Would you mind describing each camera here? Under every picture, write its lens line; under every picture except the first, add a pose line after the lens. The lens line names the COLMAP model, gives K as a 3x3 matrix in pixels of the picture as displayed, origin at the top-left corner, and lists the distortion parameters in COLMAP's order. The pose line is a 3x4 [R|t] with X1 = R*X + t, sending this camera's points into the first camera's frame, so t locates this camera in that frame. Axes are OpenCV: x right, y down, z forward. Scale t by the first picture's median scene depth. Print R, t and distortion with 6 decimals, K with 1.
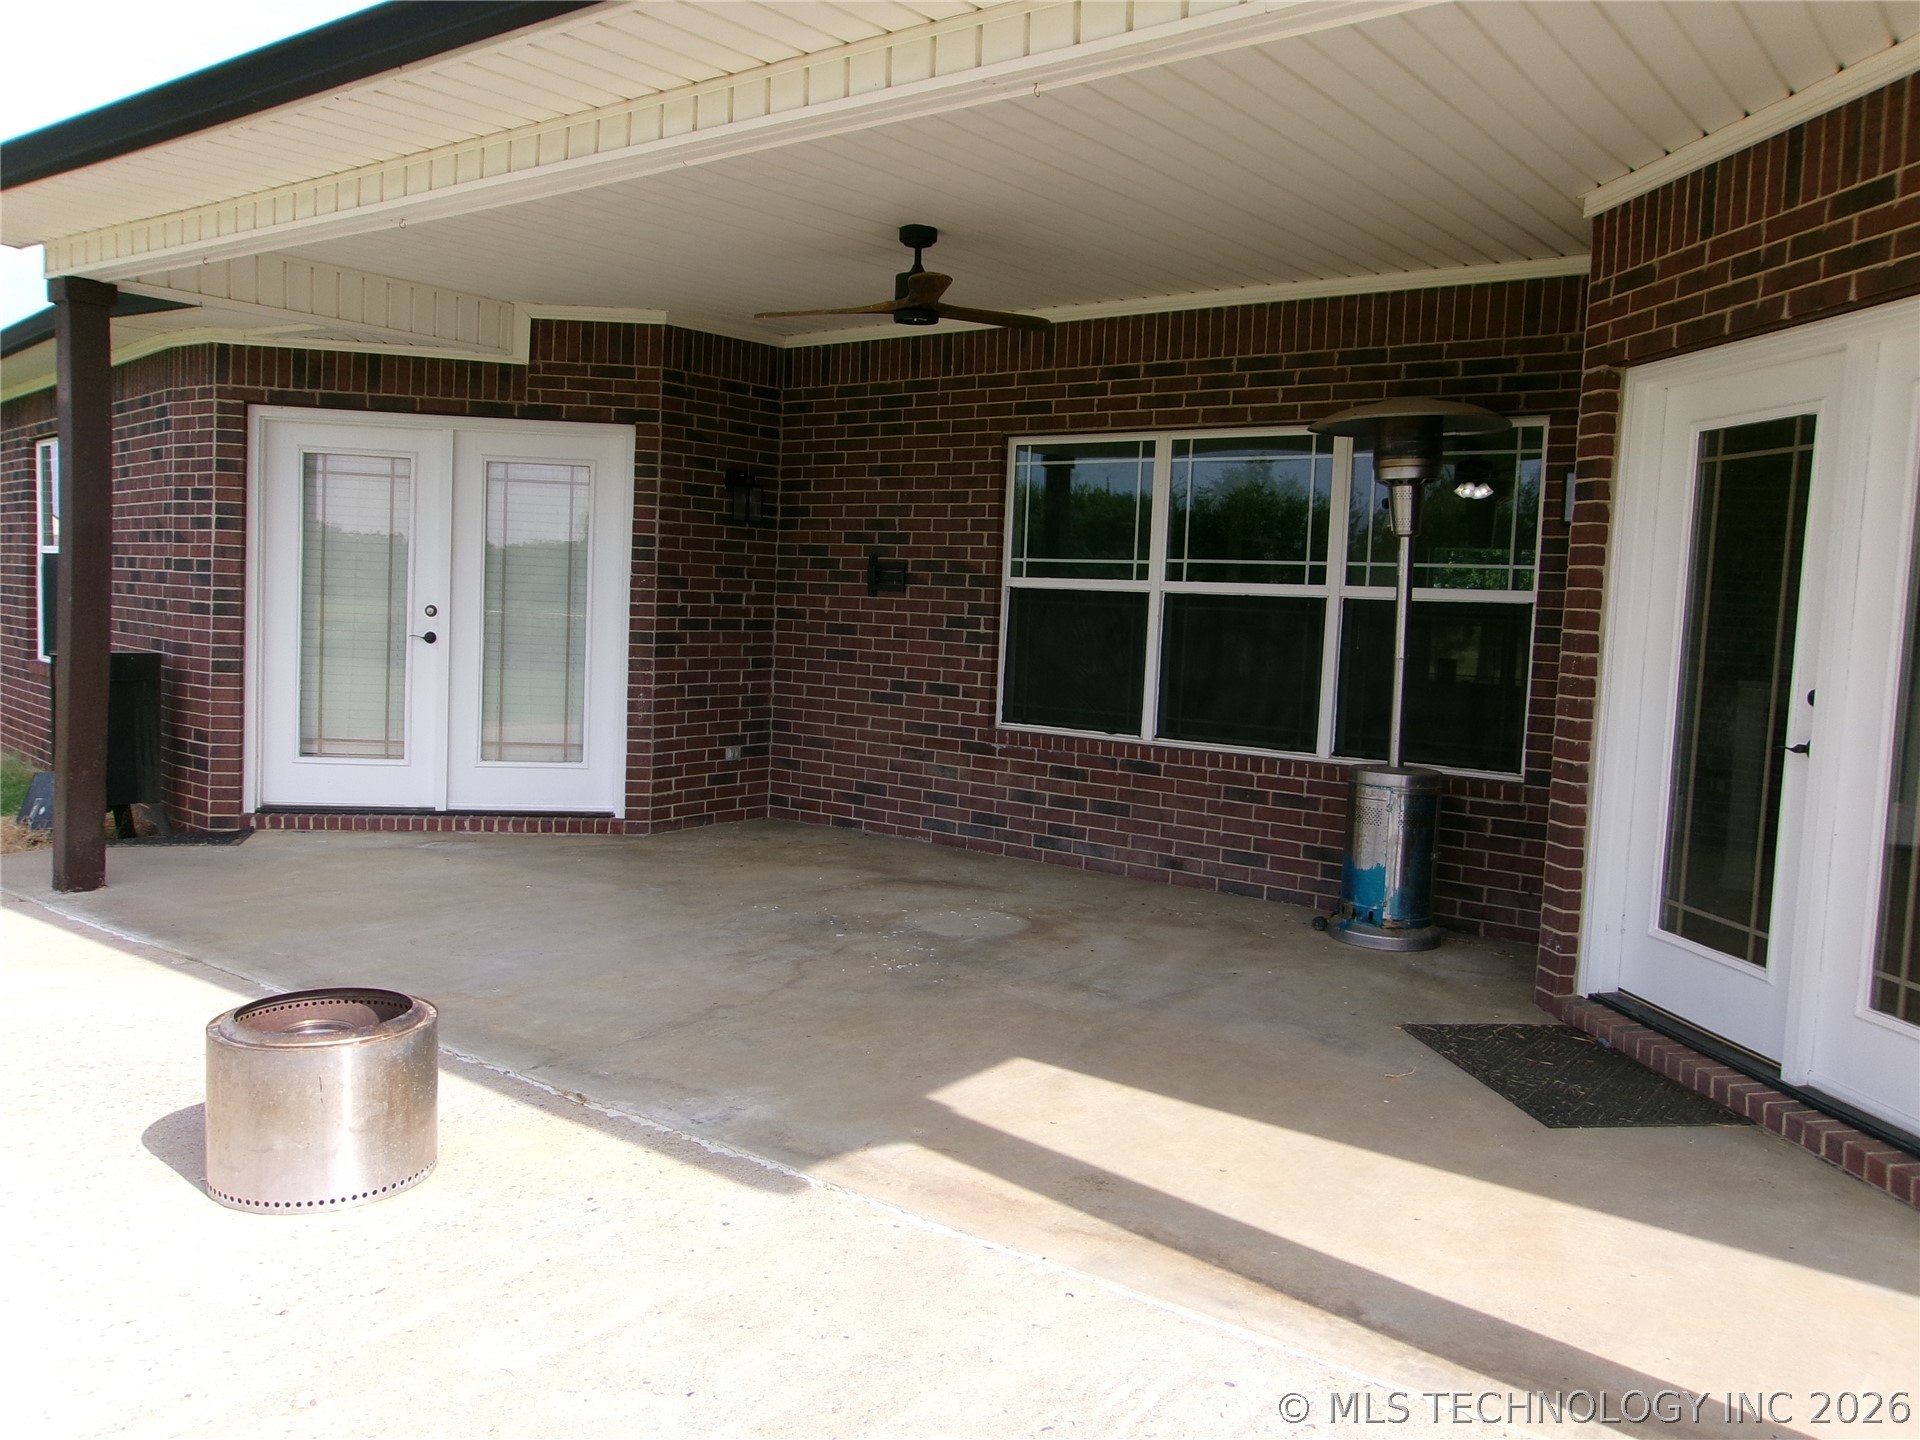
lens RADIAL K [[1502.0, 0, 960.0], [0, 1502.0, 720.0], [0, 0, 1]] dist [-0.024938, 0.057940]
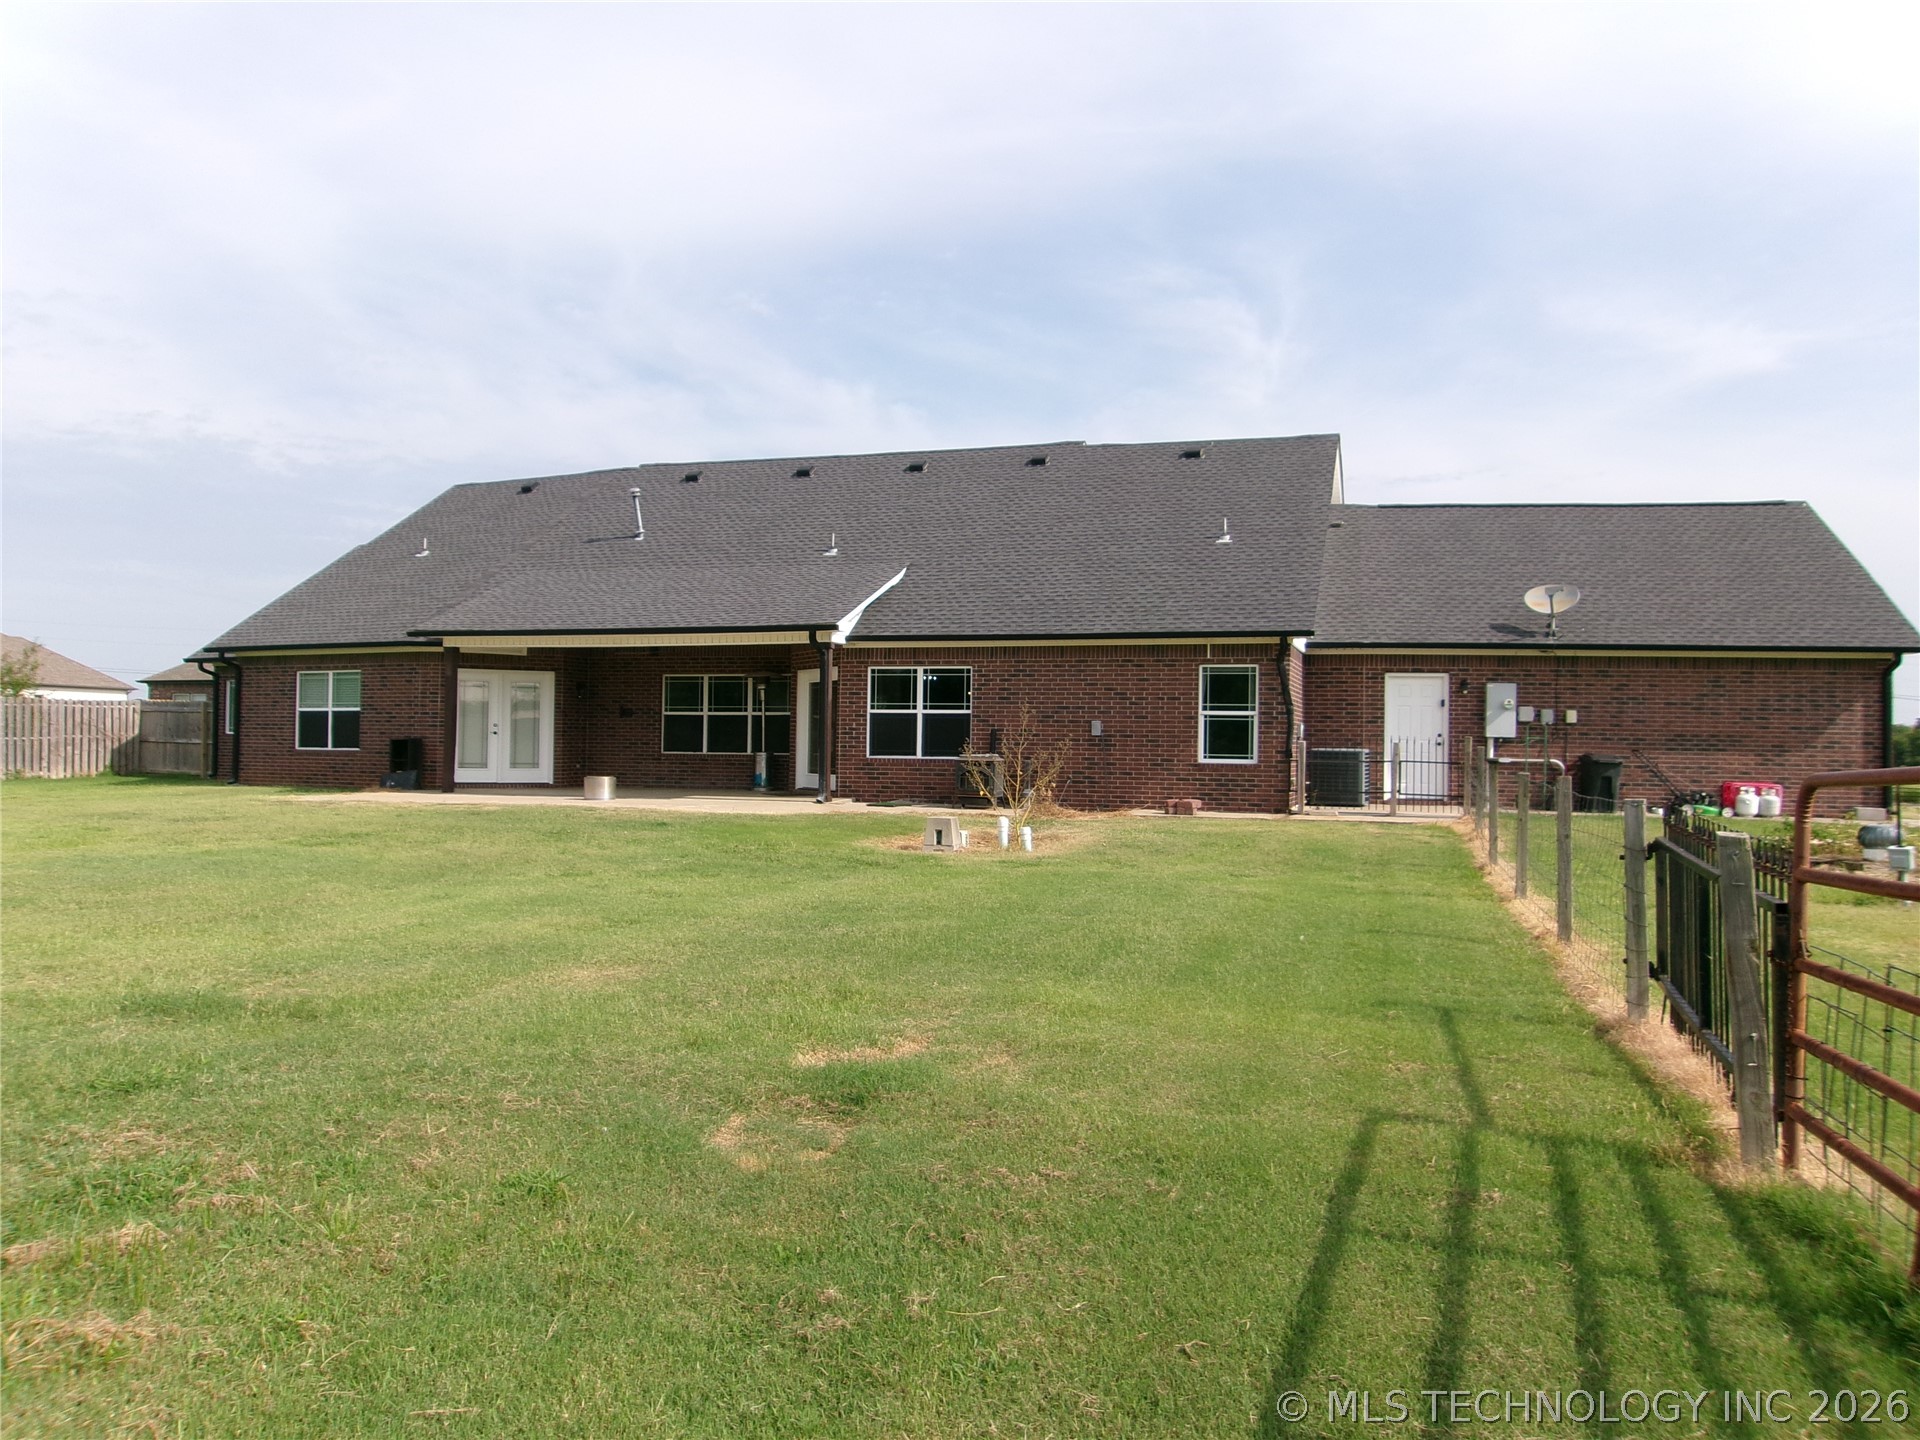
lens RADIAL K [[1502.0, 0, 960.0], [0, 1502.0, 720.0], [0, 0, 1]] dist [-0.024938, 0.057940]
pose [[0.942034, -0.023840, 0.334669, -0.518719], [0.053789, 0.995302, -0.080506, 0.261168], [-0.331177, 0.093841, 0.938891, -2.704837]]
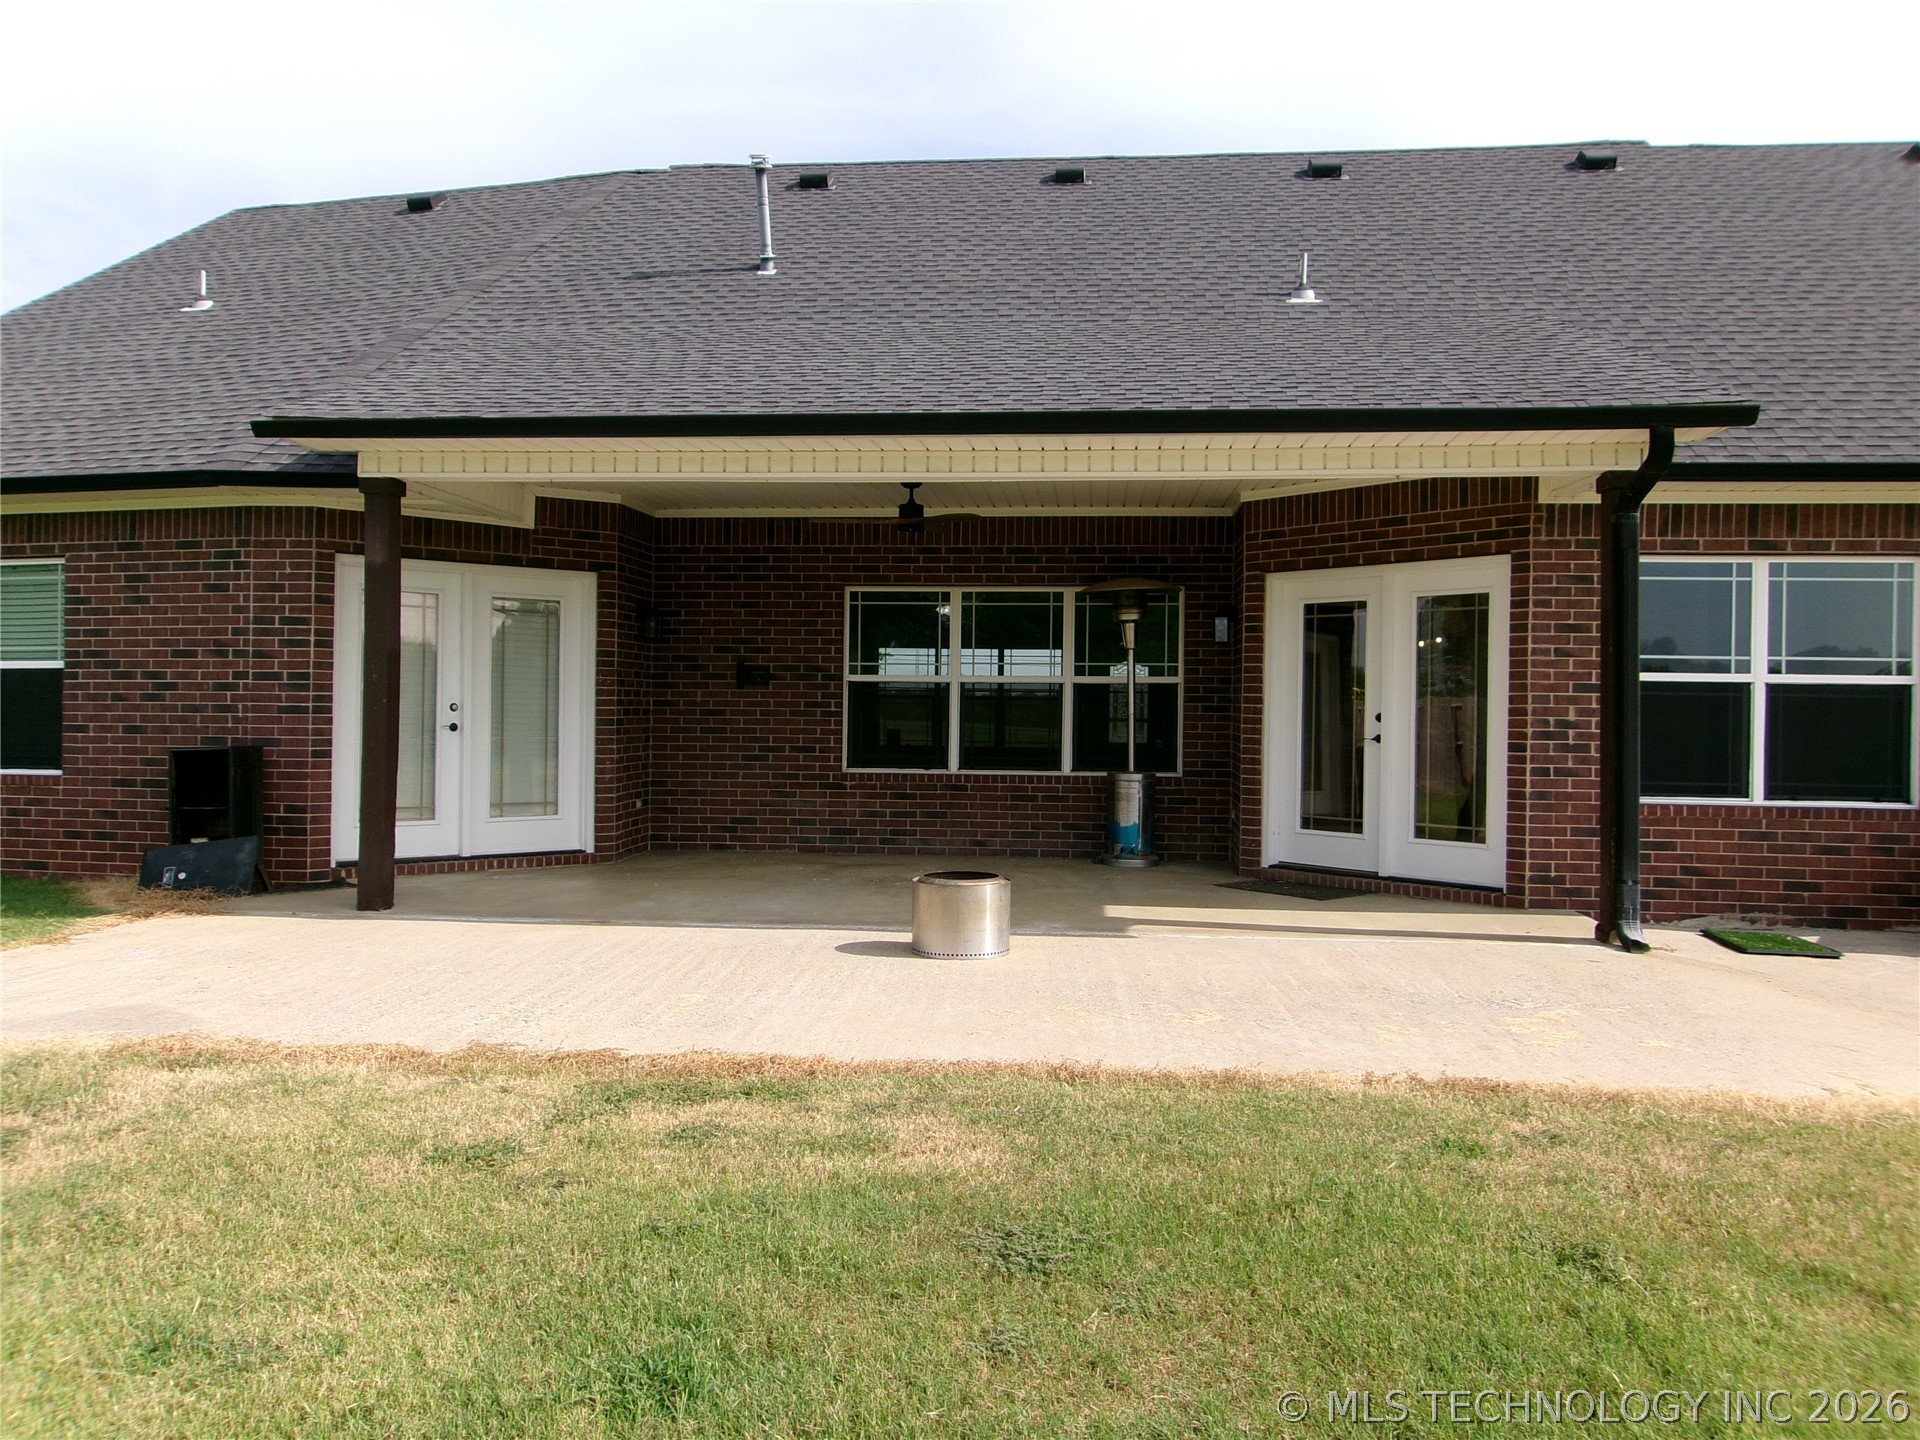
lens RADIAL K [[1482.0, 0, 967.8], [0, 1482.0, 712.4], [0, 0, 1]] dist [-0.003941, 0.003129]
pose [[0.848651, -0.030521, 0.528072, -0.686253], [0.065995, 0.996643, -0.048456, 0.027224], [-0.524820, 0.075972, 0.847816, -0.374872]]
